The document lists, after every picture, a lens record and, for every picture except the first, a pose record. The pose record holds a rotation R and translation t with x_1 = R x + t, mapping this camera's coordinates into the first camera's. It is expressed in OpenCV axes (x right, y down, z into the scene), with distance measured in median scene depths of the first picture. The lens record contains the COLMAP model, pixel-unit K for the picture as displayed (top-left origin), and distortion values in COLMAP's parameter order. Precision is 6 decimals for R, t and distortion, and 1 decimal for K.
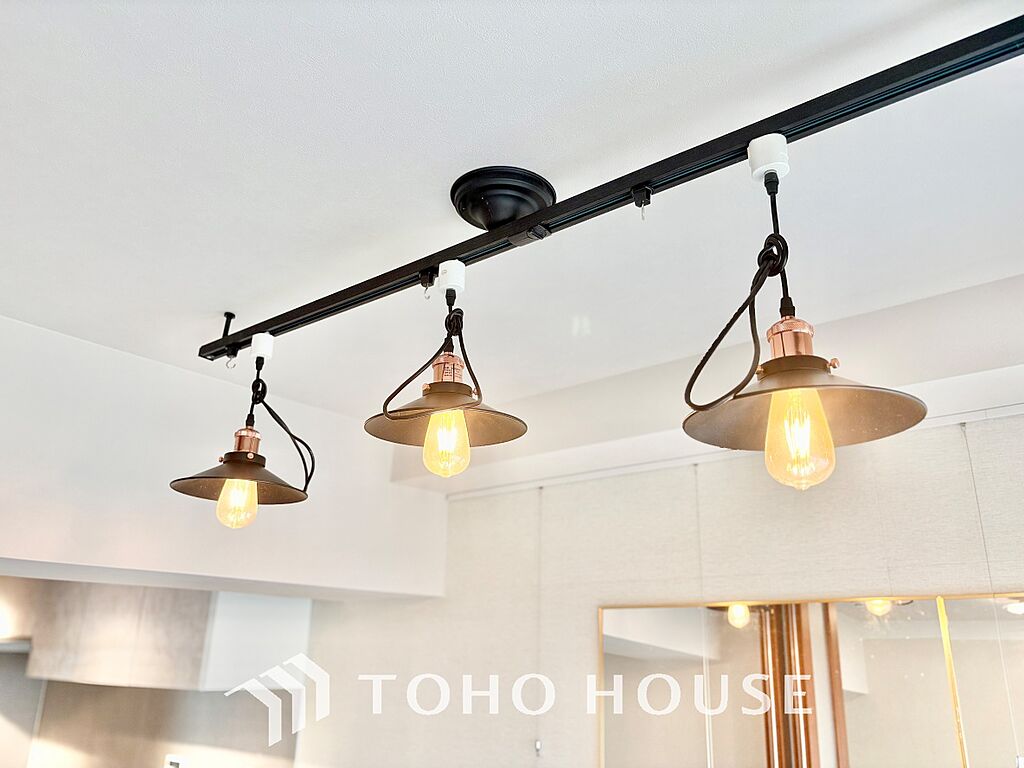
lens RADIAL K [[788.3, 0, 511.7], [0, 788.3, 387.9], [0, 0, 1]] dist [0.000925, -0.001909]
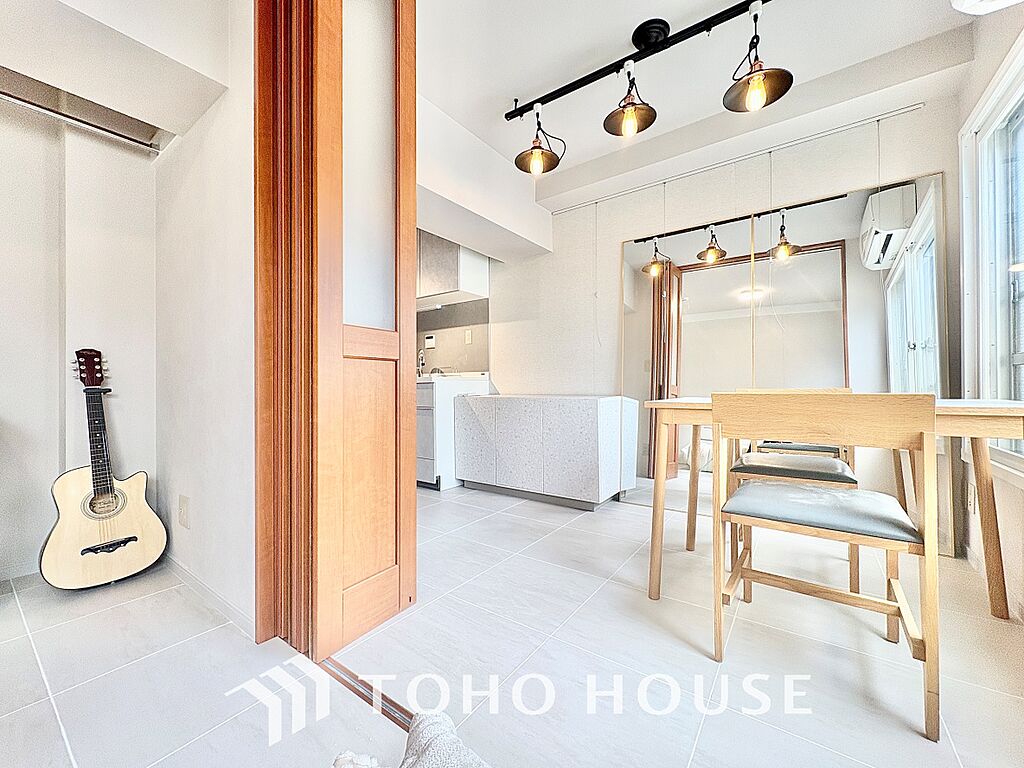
lens RADIAL K [[409.7, 0, 513.8], [0, 409.7, 384.6], [0, 0, 1]] dist [-0.000228, -0.000085]
pose [[0.997258, -0.025818, 0.069358, -0.662911], [0.002112, 0.946722, 0.322045, 0.504368], [-0.073977, -0.321016, 0.944180, -0.831494]]
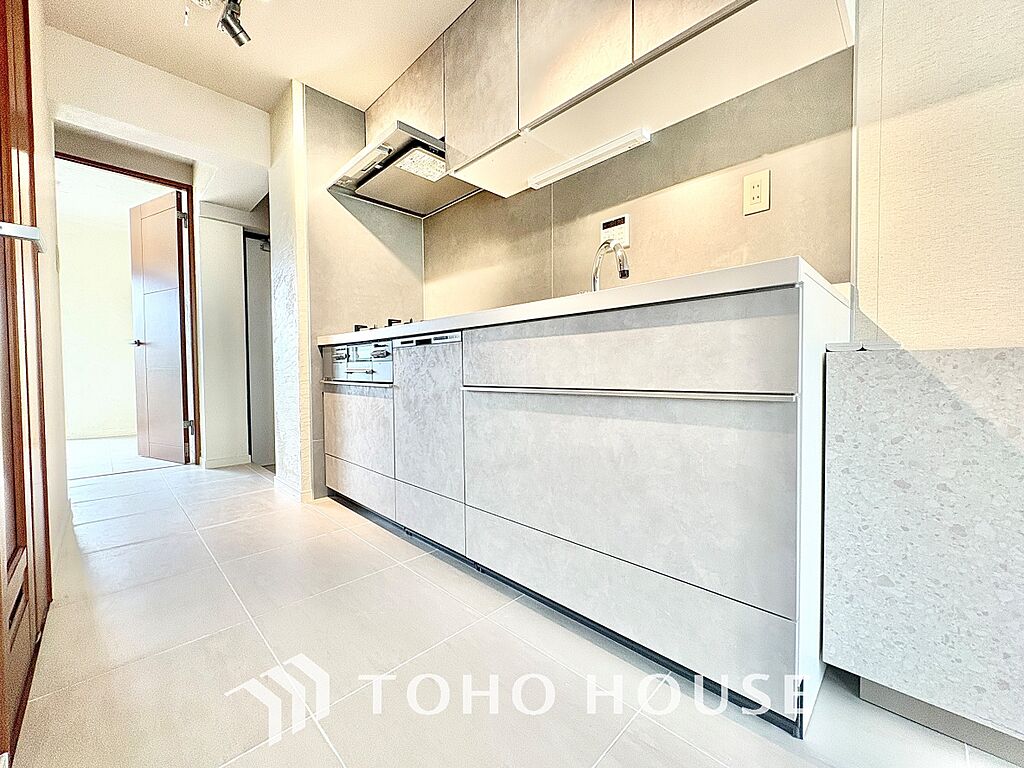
lens RADIAL K [[409.7, 0, 512.3], [0, 409.7, 382.9], [0, 0, 1]] dist [-0.000228, -0.000085]
pose [[0.996269, -0.026218, -0.082227, -1.369149], [0.053512, 0.935151, 0.350184, 1.242926], [0.067713, -0.353278, 0.933065, 1.069201]]
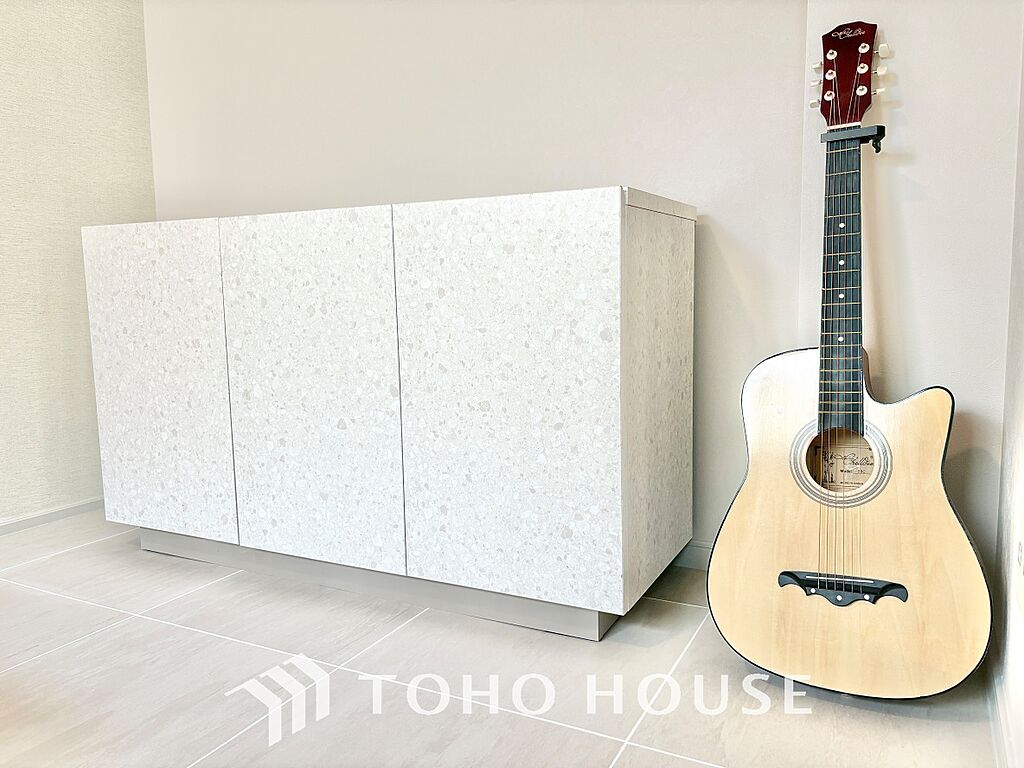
lens RADIAL K [[788.3, 0, 512.8], [0, 788.3, 376.8], [0, 0, 1]] dist [0.000925, -0.001909]
pose [[0.212543, 0.087846, -0.973195, -1.176262], [0.338712, 0.927580, 0.157702, 0.982589], [0.916570, -0.363151, 0.167396, 0.016861]]
